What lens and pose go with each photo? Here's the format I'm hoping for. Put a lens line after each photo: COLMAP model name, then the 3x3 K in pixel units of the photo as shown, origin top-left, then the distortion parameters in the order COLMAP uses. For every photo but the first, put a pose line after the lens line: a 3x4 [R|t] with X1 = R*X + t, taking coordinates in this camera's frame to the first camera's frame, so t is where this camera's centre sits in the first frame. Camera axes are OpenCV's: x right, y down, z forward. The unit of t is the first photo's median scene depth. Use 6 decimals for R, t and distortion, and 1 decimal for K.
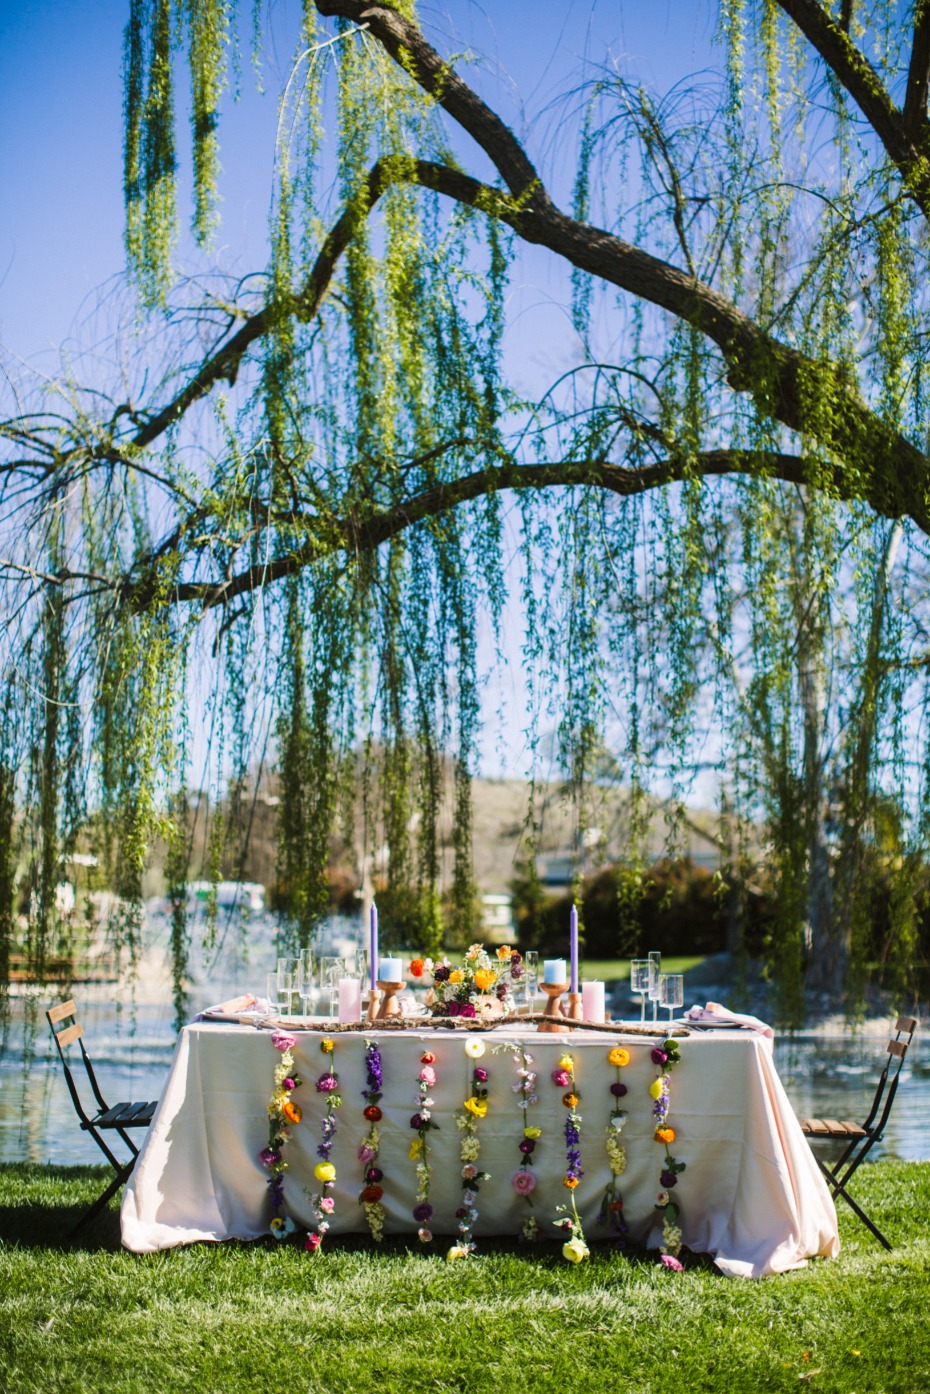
lens RADIAL K [[2493.7, 0, 465.0], [0, 2493.7, 697.0], [0, 0, 1]] dist [-0.194780, 0.106020]
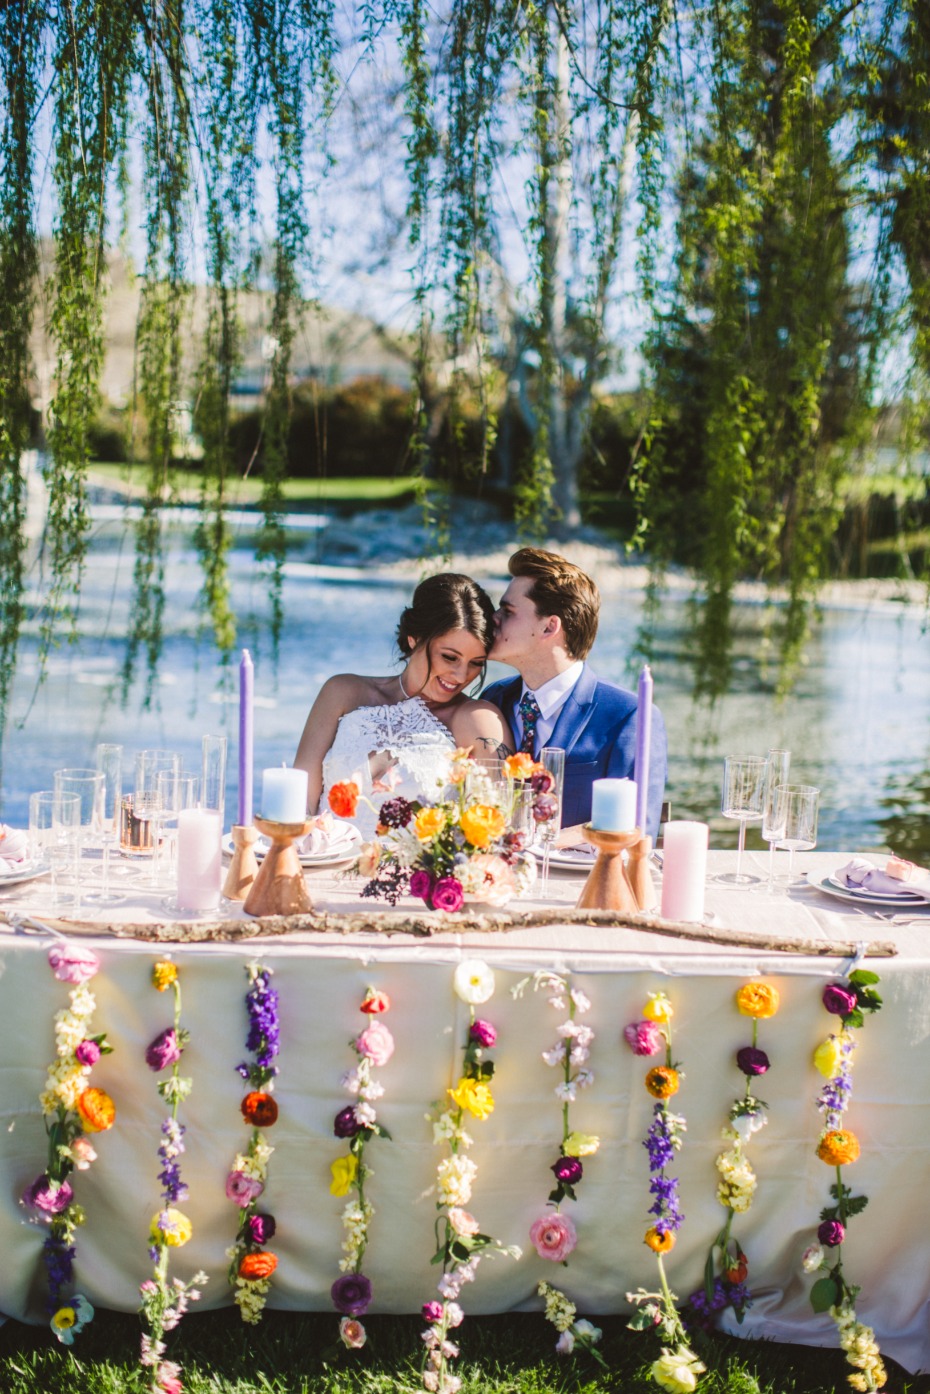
lens RADIAL K [[2493.7, 0, 465.0], [0, 2493.7, 697.0], [0, 0, 1]] dist [-0.194780, 0.106020]
pose [[0.990404, 0.017429, 0.137099, -0.064988], [-0.044461, 0.979461, 0.196670, -0.008877], [-0.130856, -0.200878, 0.970837, 0.535503]]
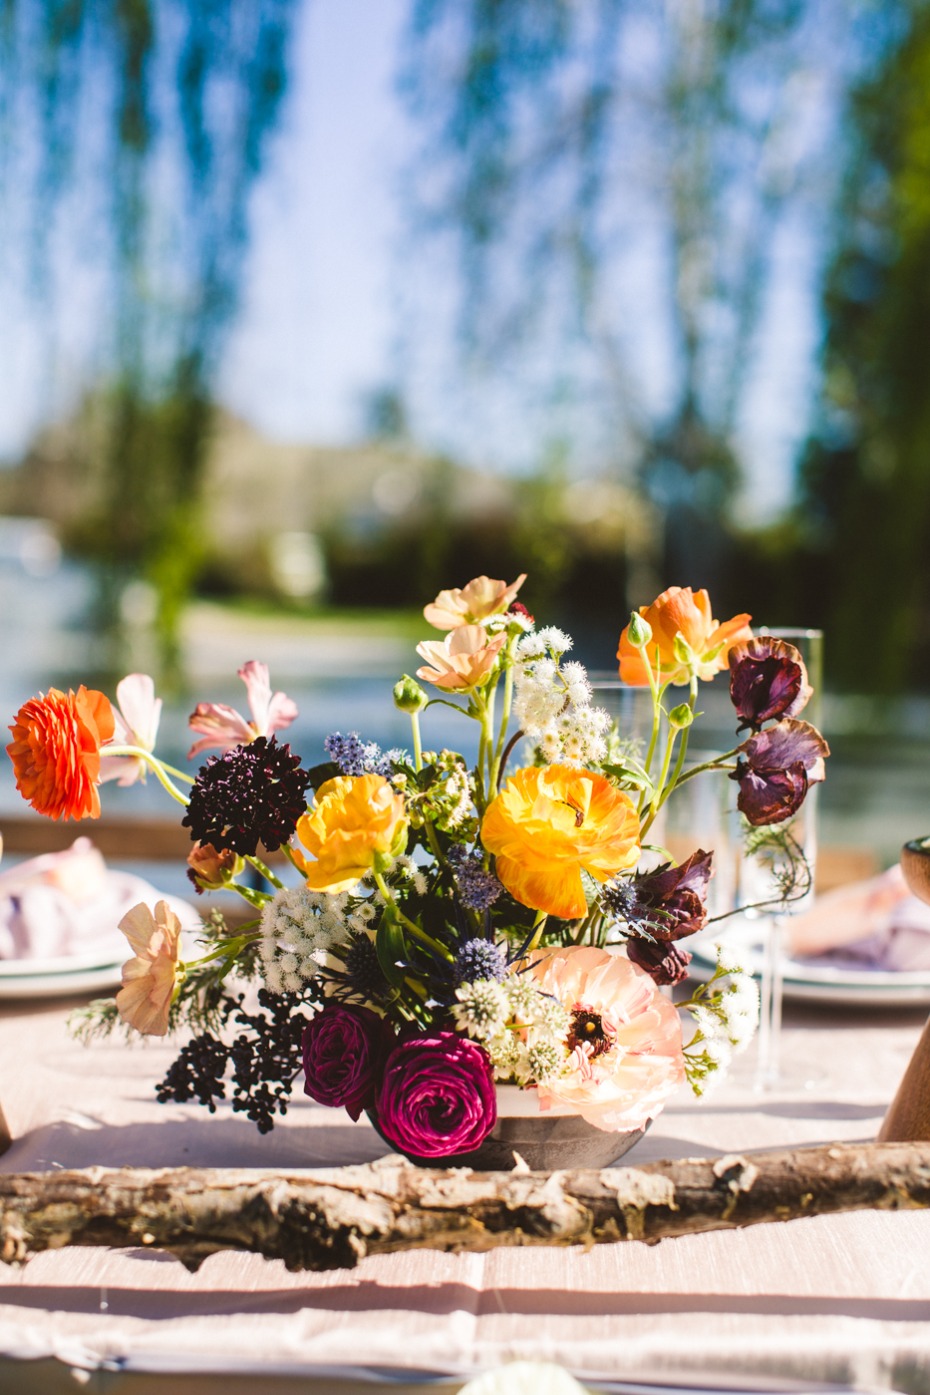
lens RADIAL K [[2495.5, 0, 465.0], [0, 2495.5, 697.5], [0, 0, 1]] dist [-0.194780, 0.106020]
pose [[0.996734, 0.004247, 0.080649, -0.008278], [-0.014884, 0.991170, 0.131761, 0.089878], [-0.079377, -0.132531, 0.987995, 0.884714]]
